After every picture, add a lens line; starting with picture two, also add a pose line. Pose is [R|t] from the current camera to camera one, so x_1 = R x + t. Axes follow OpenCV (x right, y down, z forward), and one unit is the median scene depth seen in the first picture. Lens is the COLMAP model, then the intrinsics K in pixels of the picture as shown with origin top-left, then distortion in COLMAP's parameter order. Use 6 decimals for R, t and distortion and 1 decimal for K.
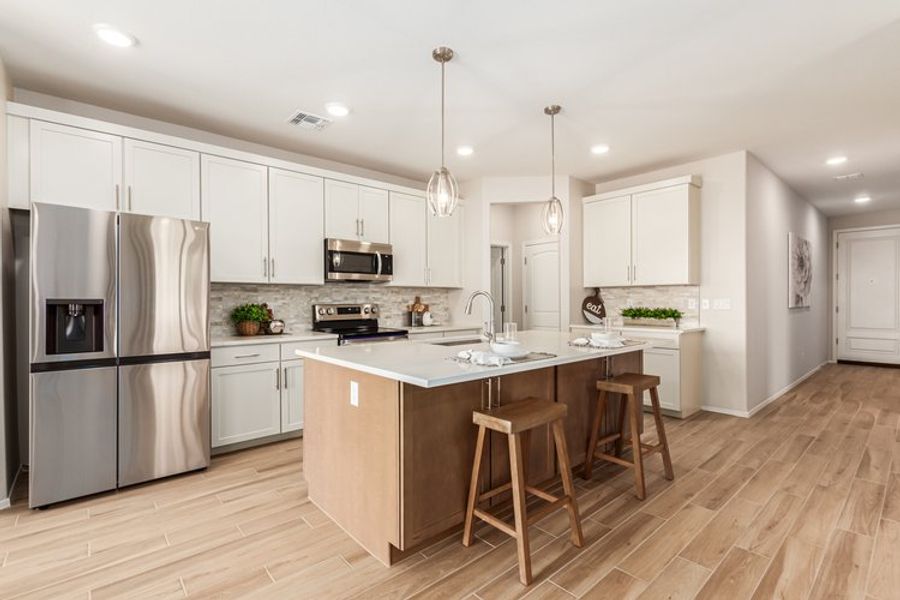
lens RADIAL K [[415.0, 0, 450.0], [0, 415.0, 300.0], [0, 0, 1]] dist [-0.000428, -0.000065]
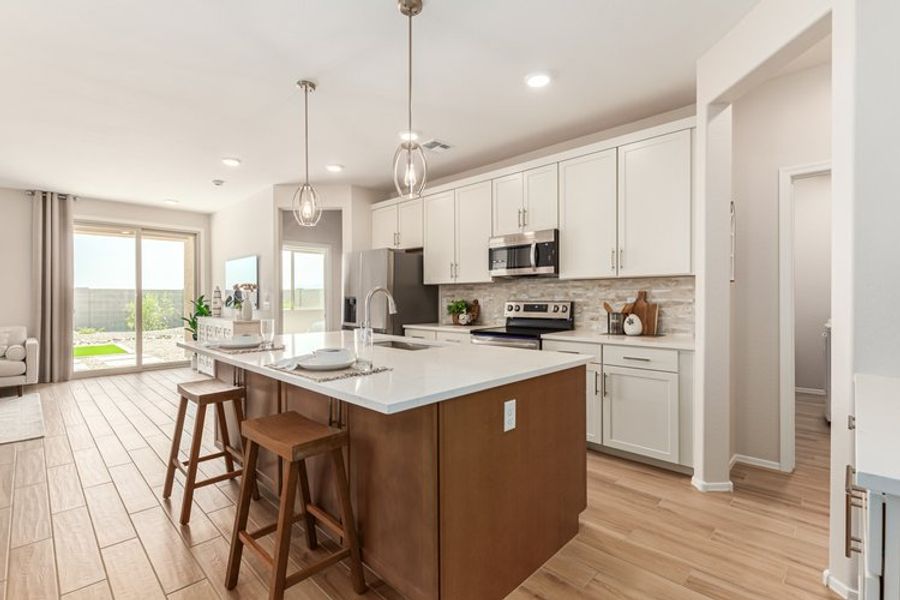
lens RADIAL K [[415.0, 0, 450.0], [0, 415.0, 300.0], [0, 0, 1]] dist [-0.000428, -0.000065]
pose [[0.080787, 0.005401, -0.996717, 0.673803], [0.001469, 0.999984, 0.005538, 0.002157], [0.996730, -0.001912, 0.080778, 0.746957]]
